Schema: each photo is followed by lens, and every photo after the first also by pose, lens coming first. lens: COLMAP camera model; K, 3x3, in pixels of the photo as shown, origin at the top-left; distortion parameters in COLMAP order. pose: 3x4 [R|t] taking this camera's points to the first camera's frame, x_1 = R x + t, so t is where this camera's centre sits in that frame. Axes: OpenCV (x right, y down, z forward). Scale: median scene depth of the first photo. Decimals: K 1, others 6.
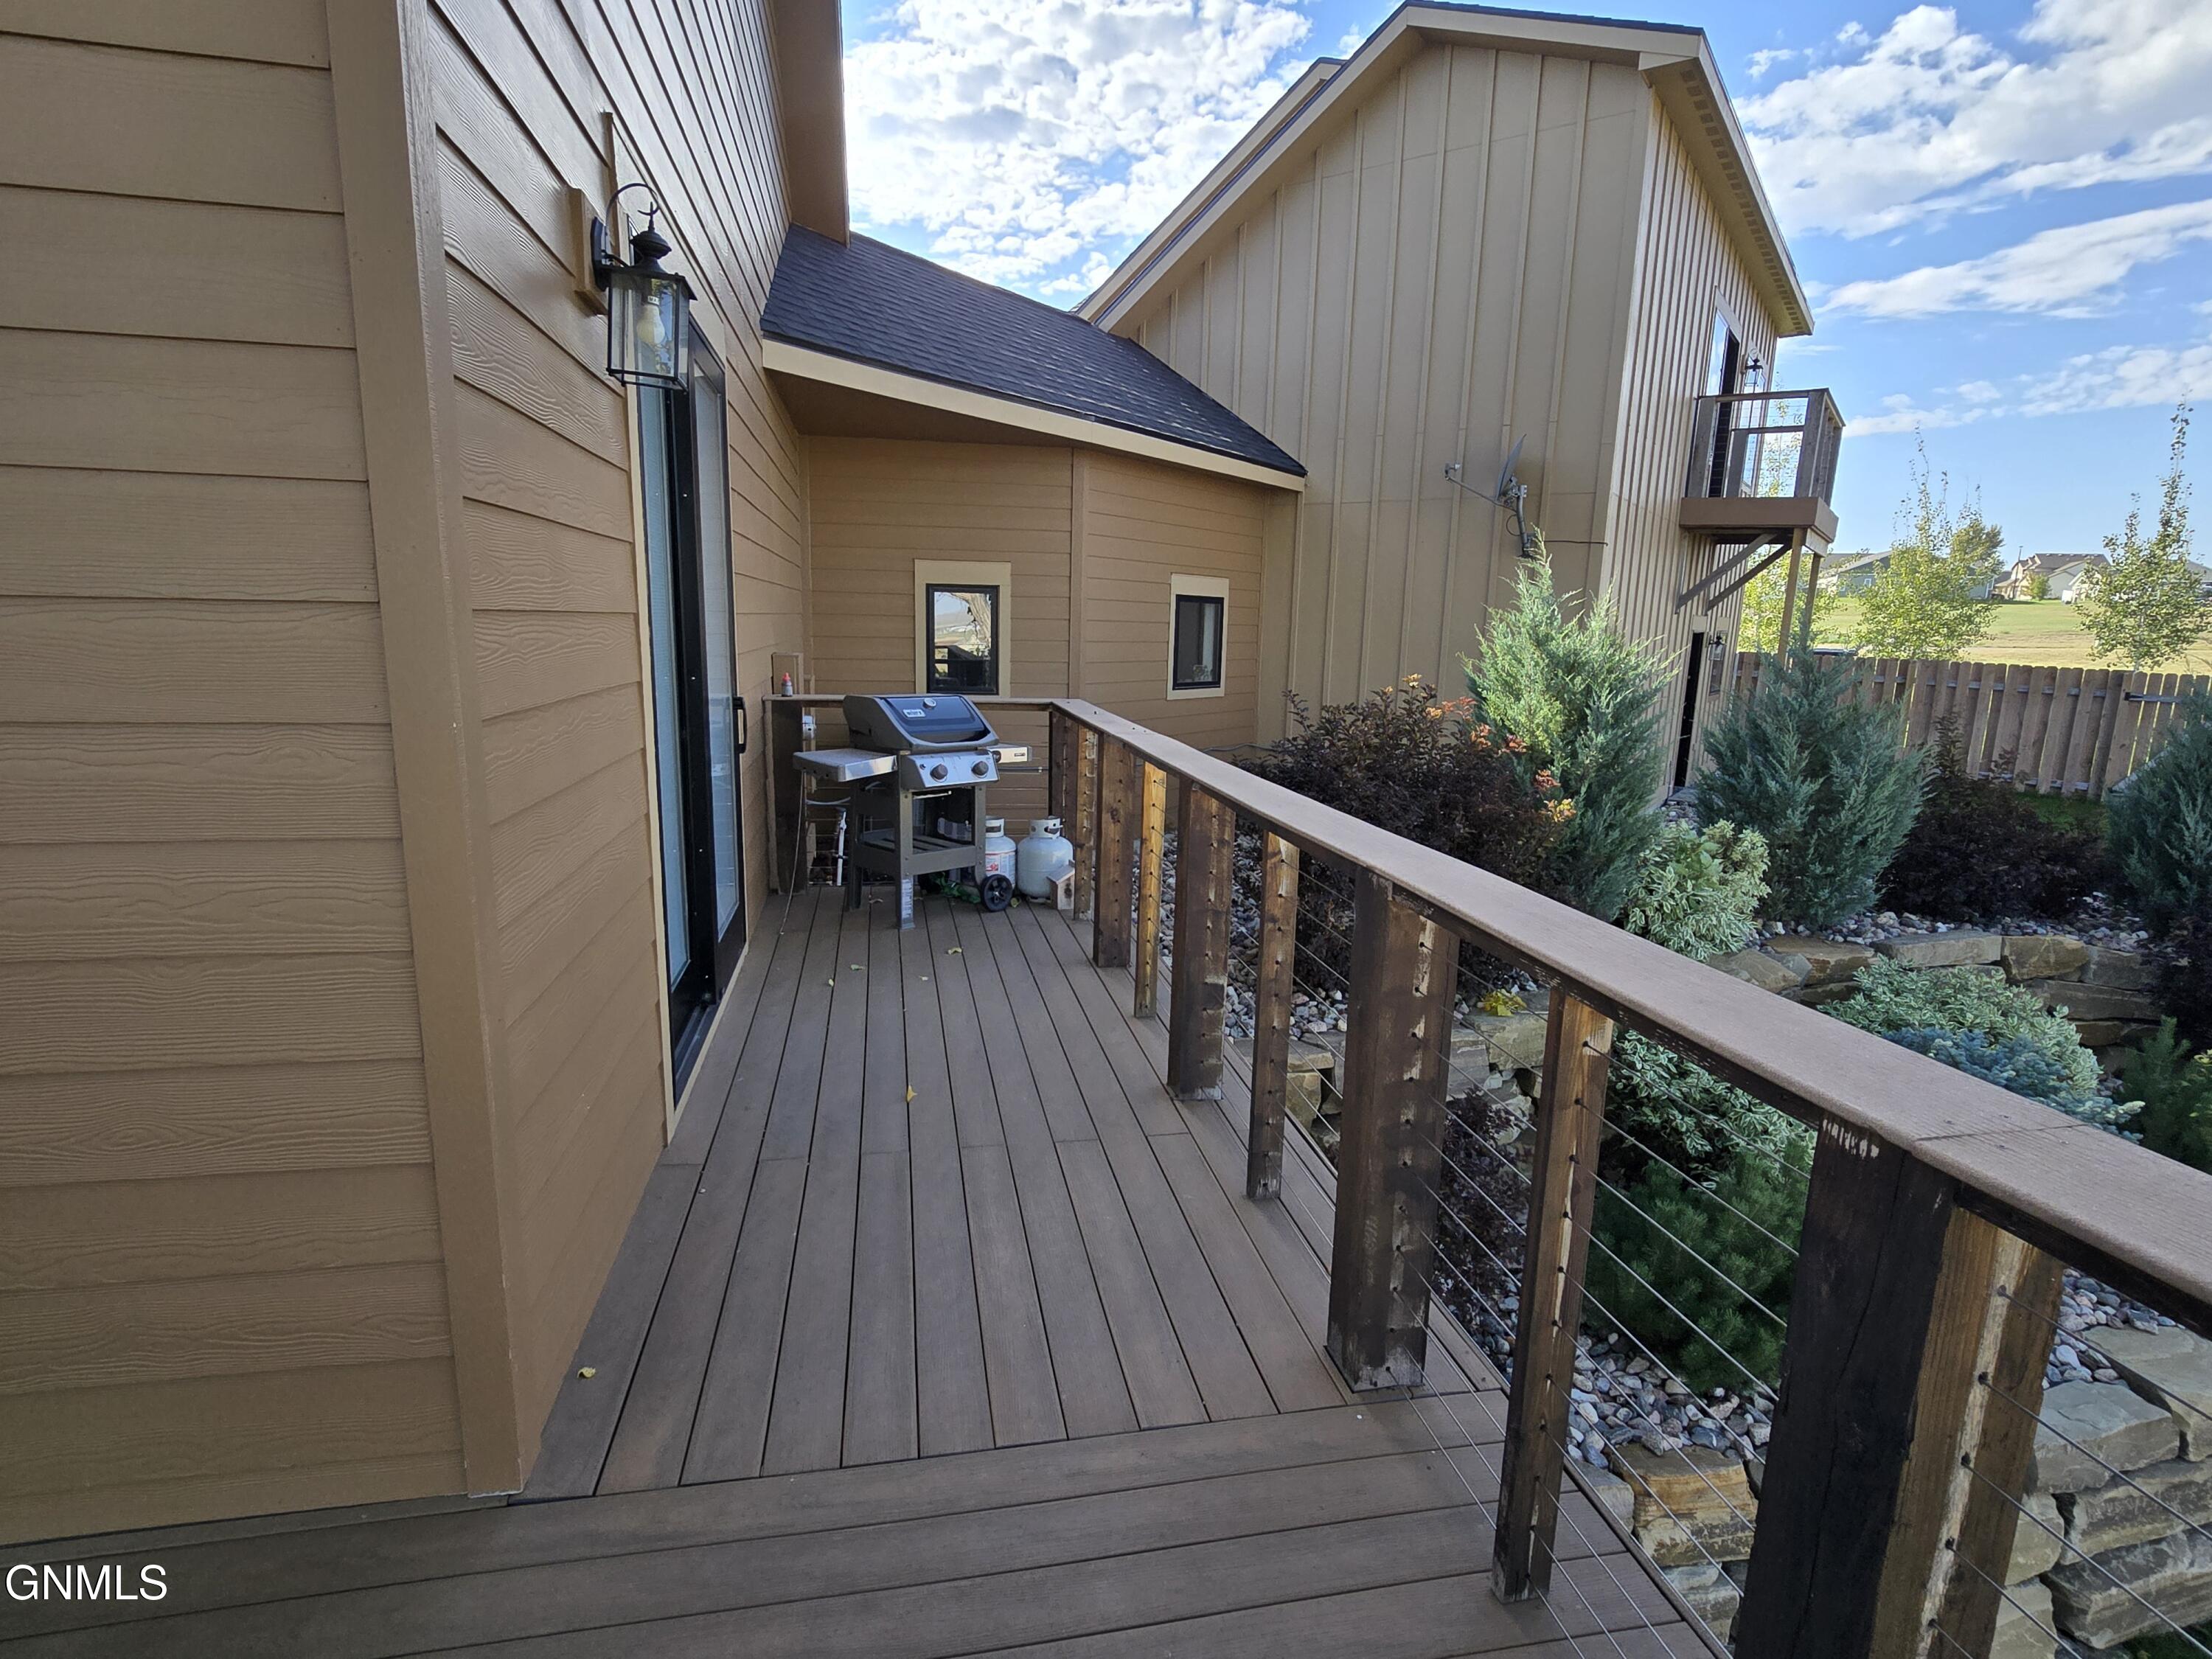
lens RADIAL K [[1133.7, 0, 1106.0], [0, 1133.7, 829.5], [0, 0, 1]] dist [0.003084, -0.001564]
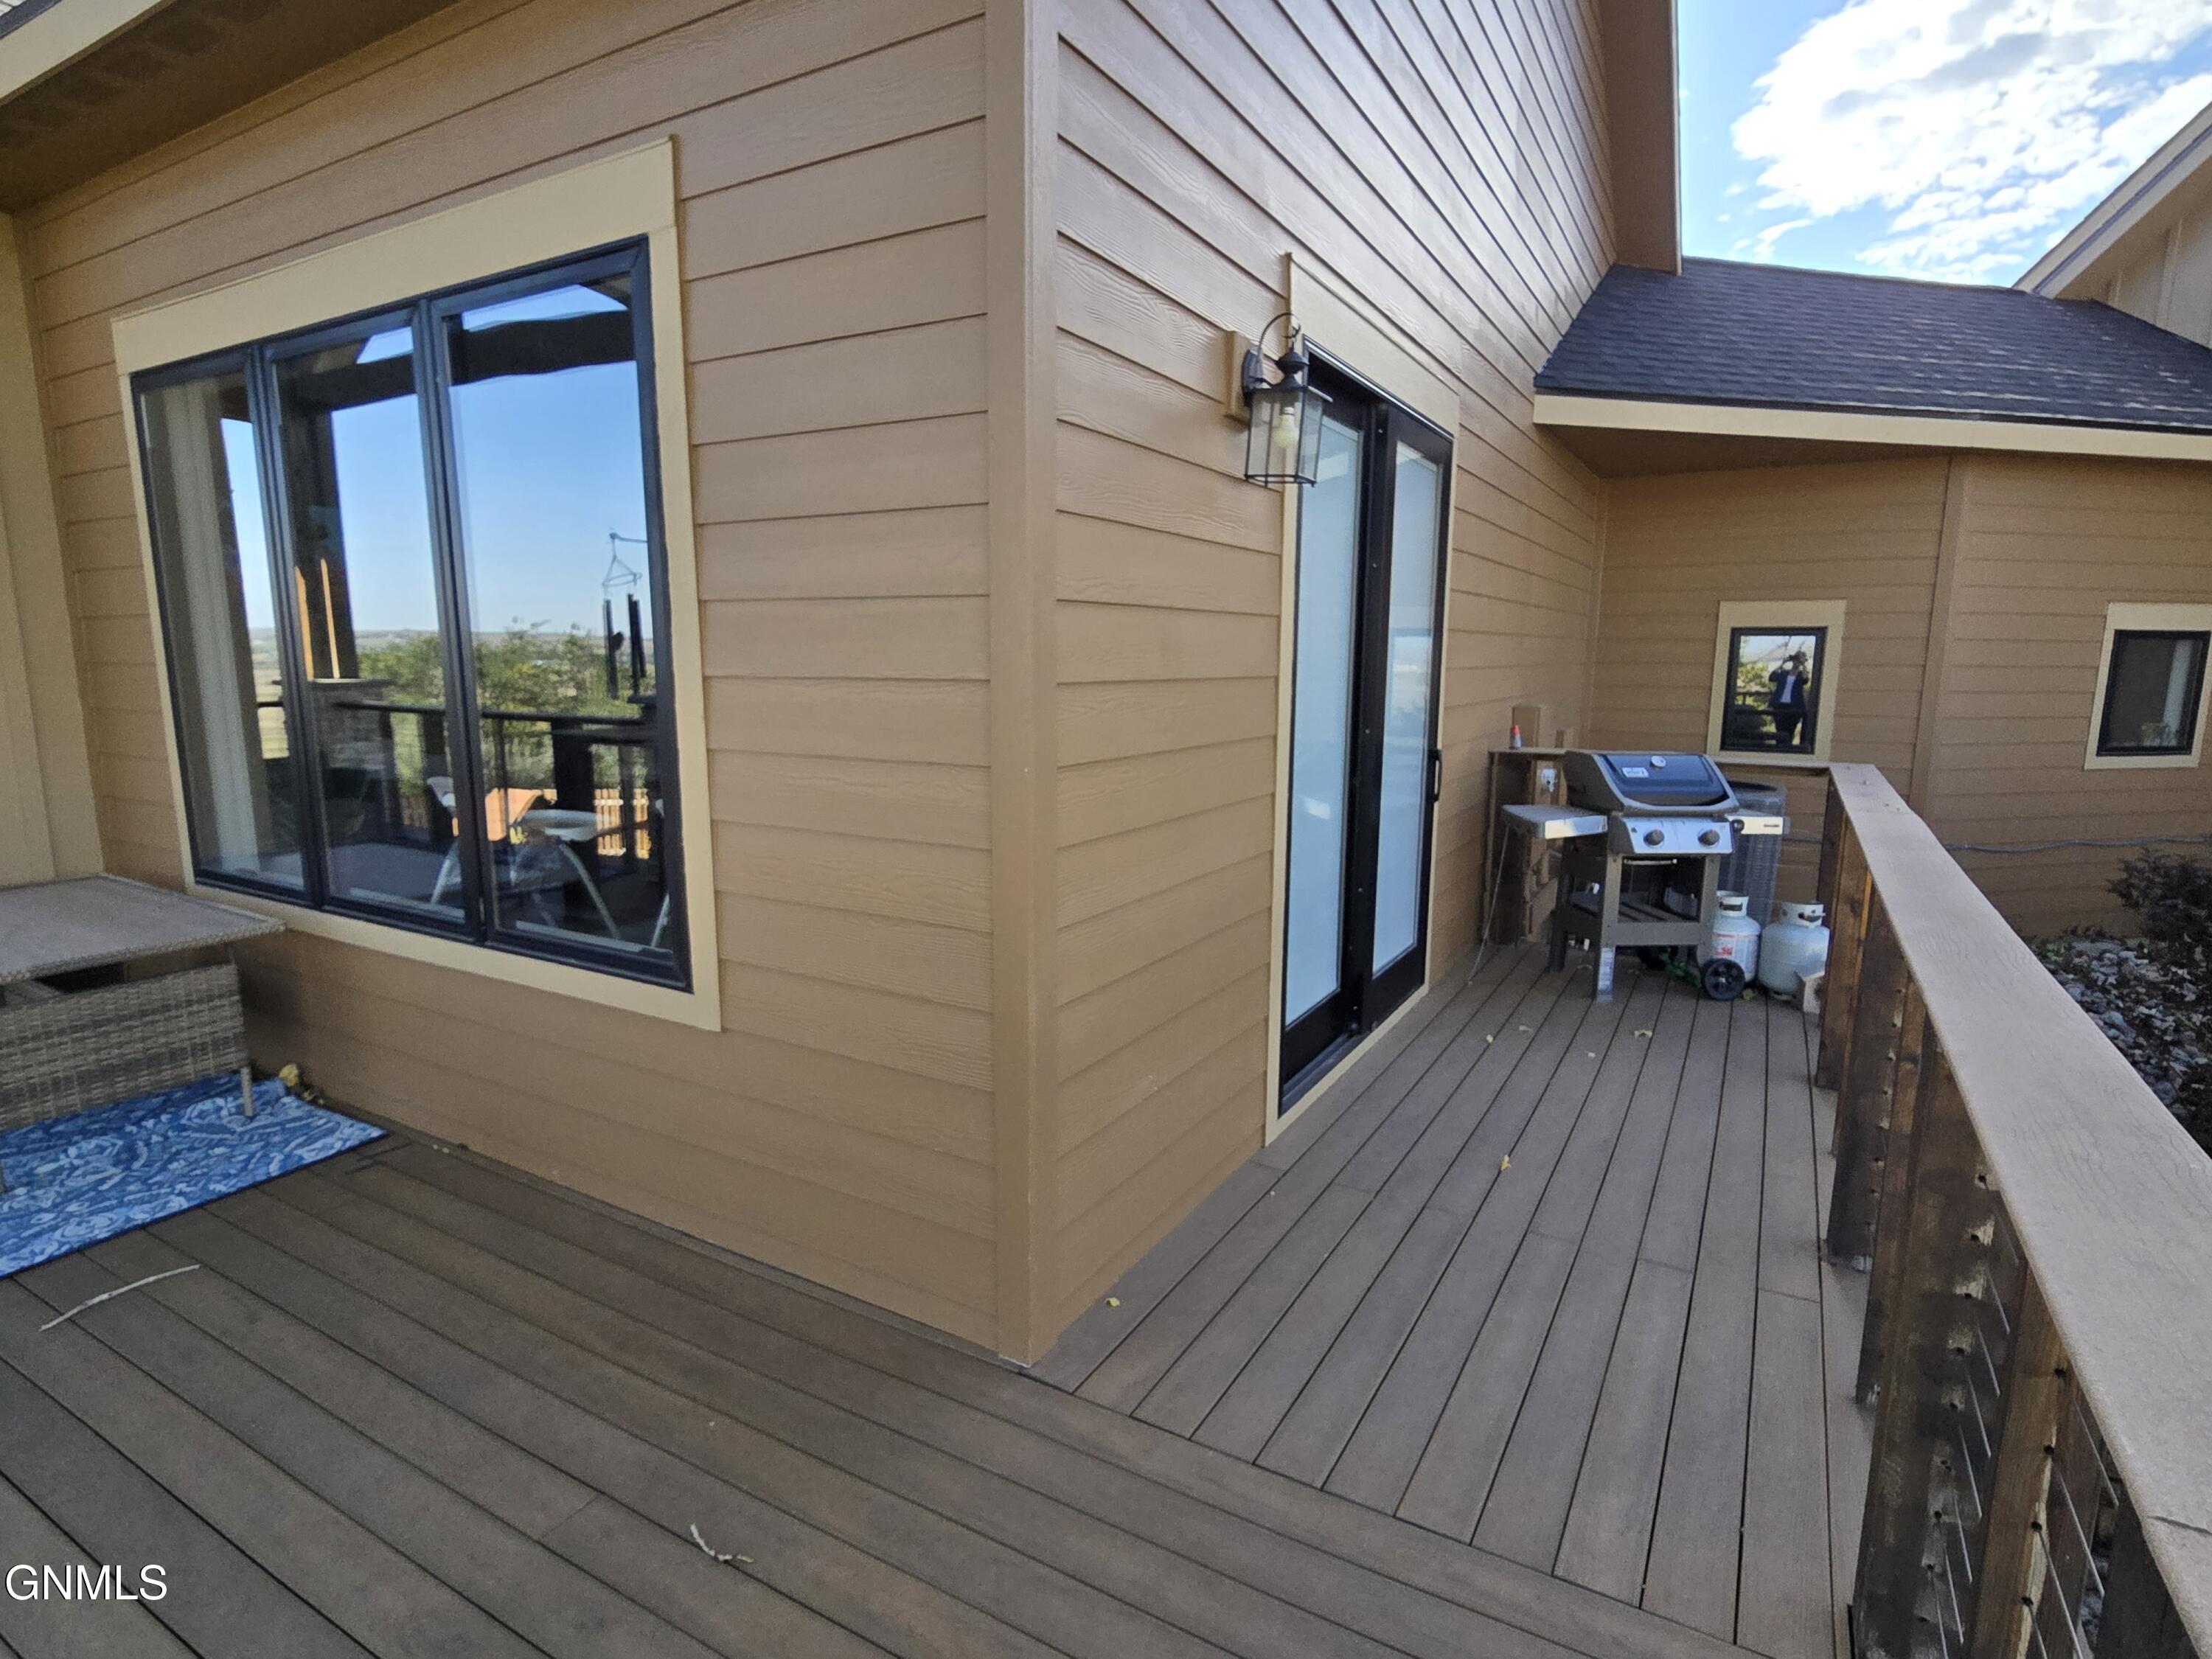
lens RADIAL K [[1133.7, 0, 1106.0], [0, 1133.7, 829.5], [0, 0, 1]] dist [0.003084, -0.001564]
pose [[0.755814, 0.080774, -0.649785, 0.114777], [-0.106222, 0.994342, 0.000050, -0.010010], [0.646112, 0.068984, 0.760118, 0.014568]]
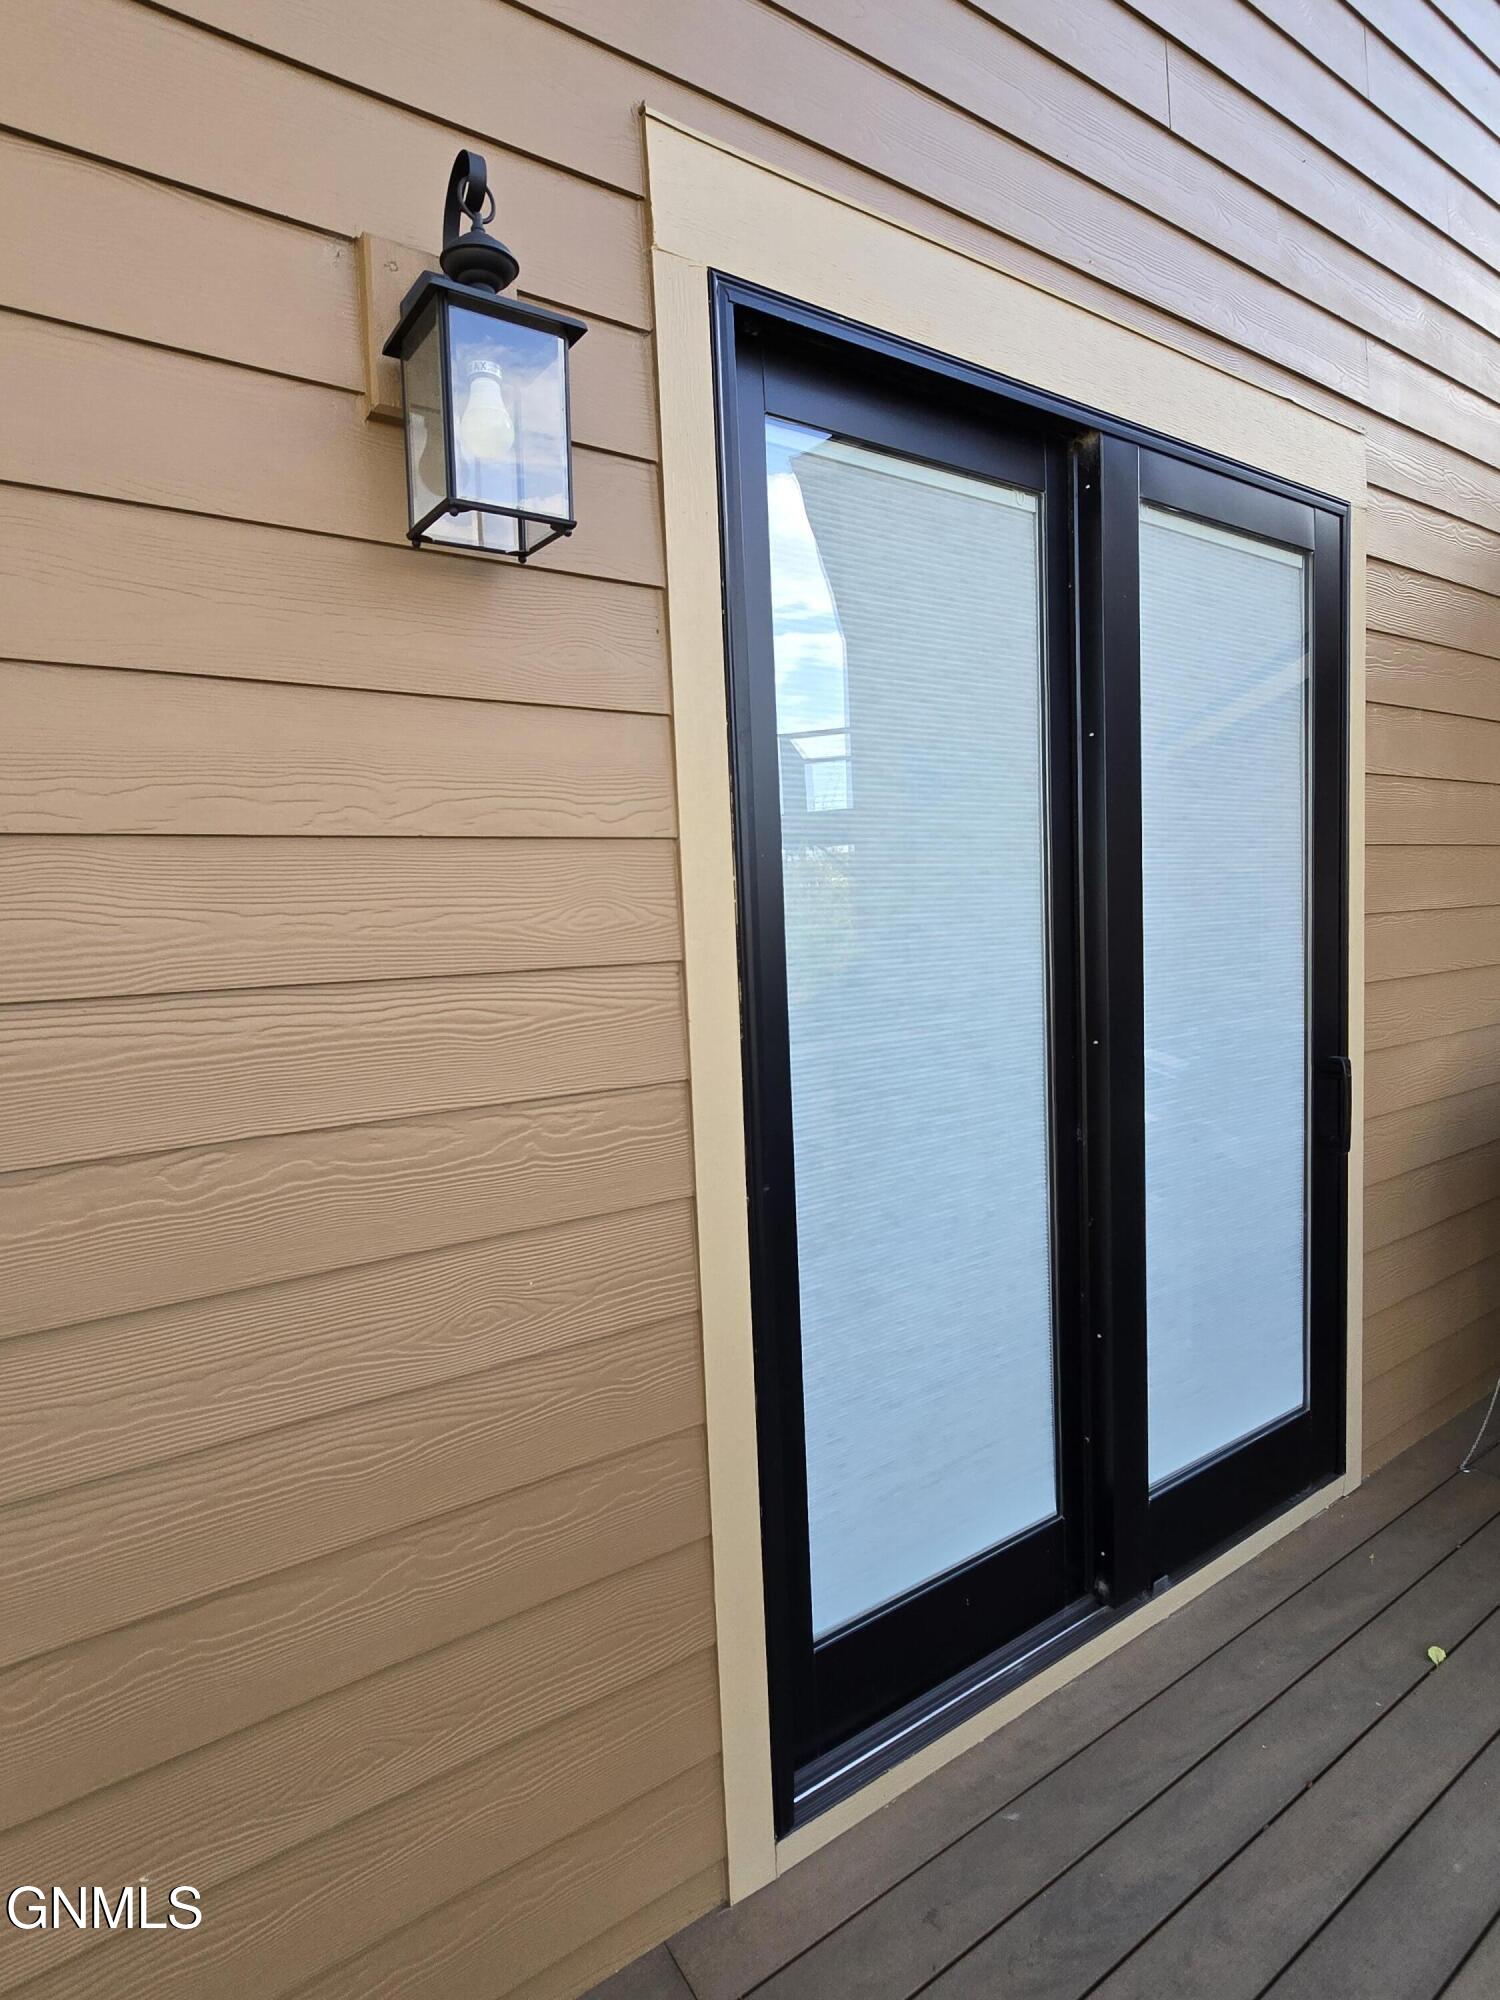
lens RADIAL K [[1025.0, 0, 750.0], [0, 1025.0, 1000.0], [0, 0, 1]] dist [0.003084, -0.001564]
pose [[0.390791, 0.027550, -0.920067, 0.037178], [-0.115705, 0.993094, -0.019408, -0.088685], [0.913179, 0.114041, 0.391279, 0.448376]]
